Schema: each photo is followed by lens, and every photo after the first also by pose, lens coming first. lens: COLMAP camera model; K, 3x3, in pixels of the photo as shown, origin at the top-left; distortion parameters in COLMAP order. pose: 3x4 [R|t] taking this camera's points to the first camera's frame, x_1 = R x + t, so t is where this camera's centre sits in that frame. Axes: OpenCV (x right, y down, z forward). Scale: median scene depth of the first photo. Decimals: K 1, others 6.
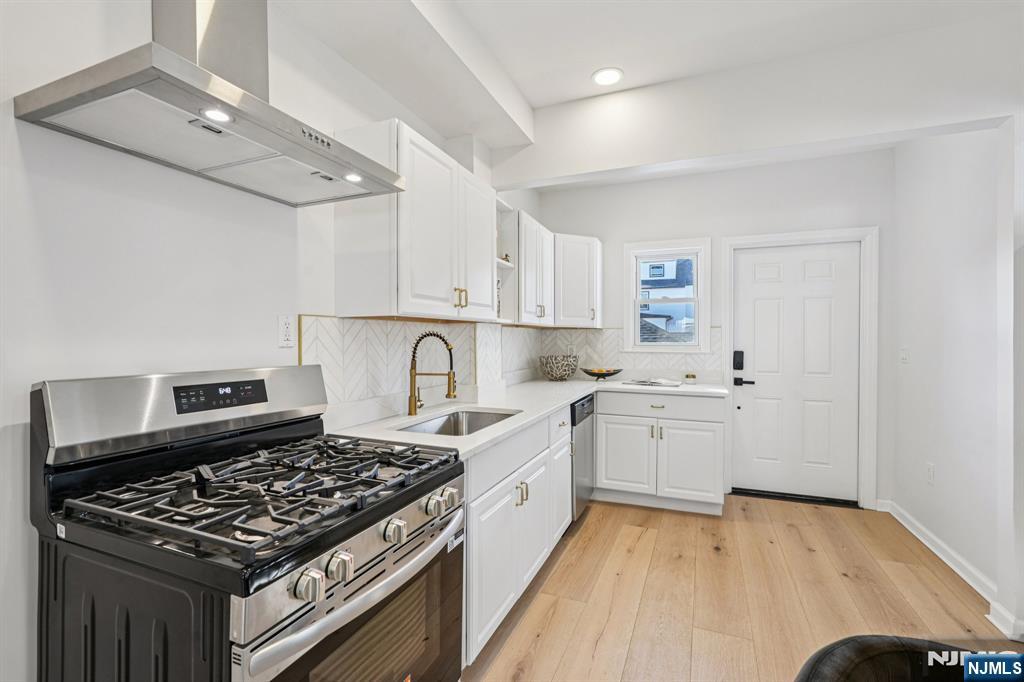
lens RADIAL K [[456.3, 0, 514.4], [0, 456.3, 340.3], [0, 0, 1]] dist [-0.010847, 0.001201]
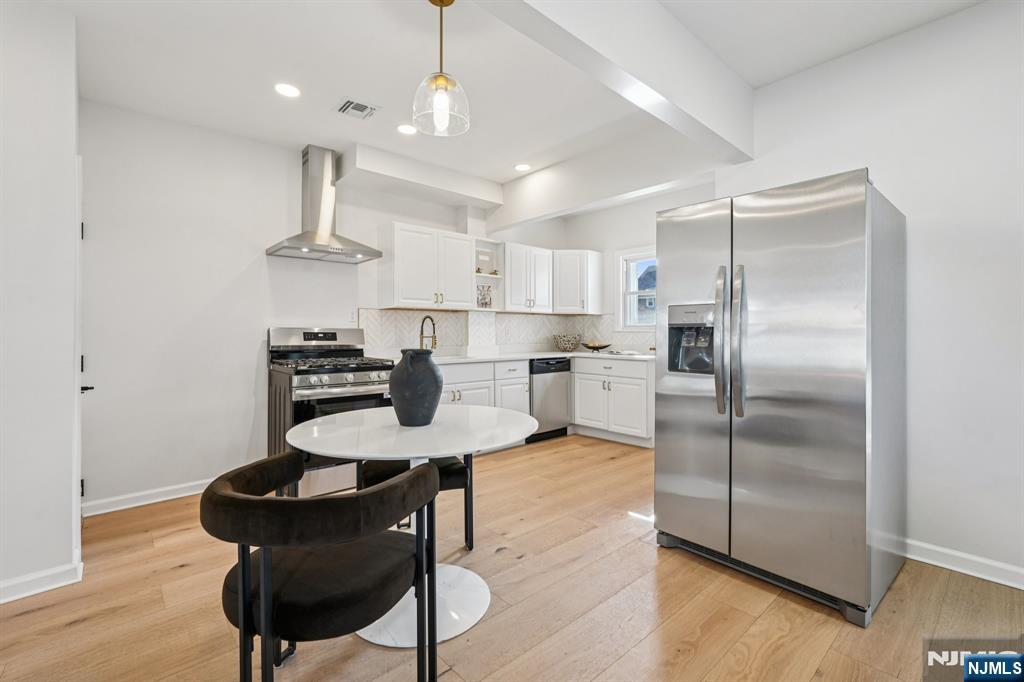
lens RADIAL K [[456.3, 0, 511.3], [0, 456.3, 335.0], [0, 0, 1]] dist [-0.010847, 0.001201]
pose [[0.900965, 0.000636, -0.433892, 0.987552], [-0.000379, 1.000000, 0.000681, 0.062490], [0.433892, -0.000449, 0.900965, -0.625978]]
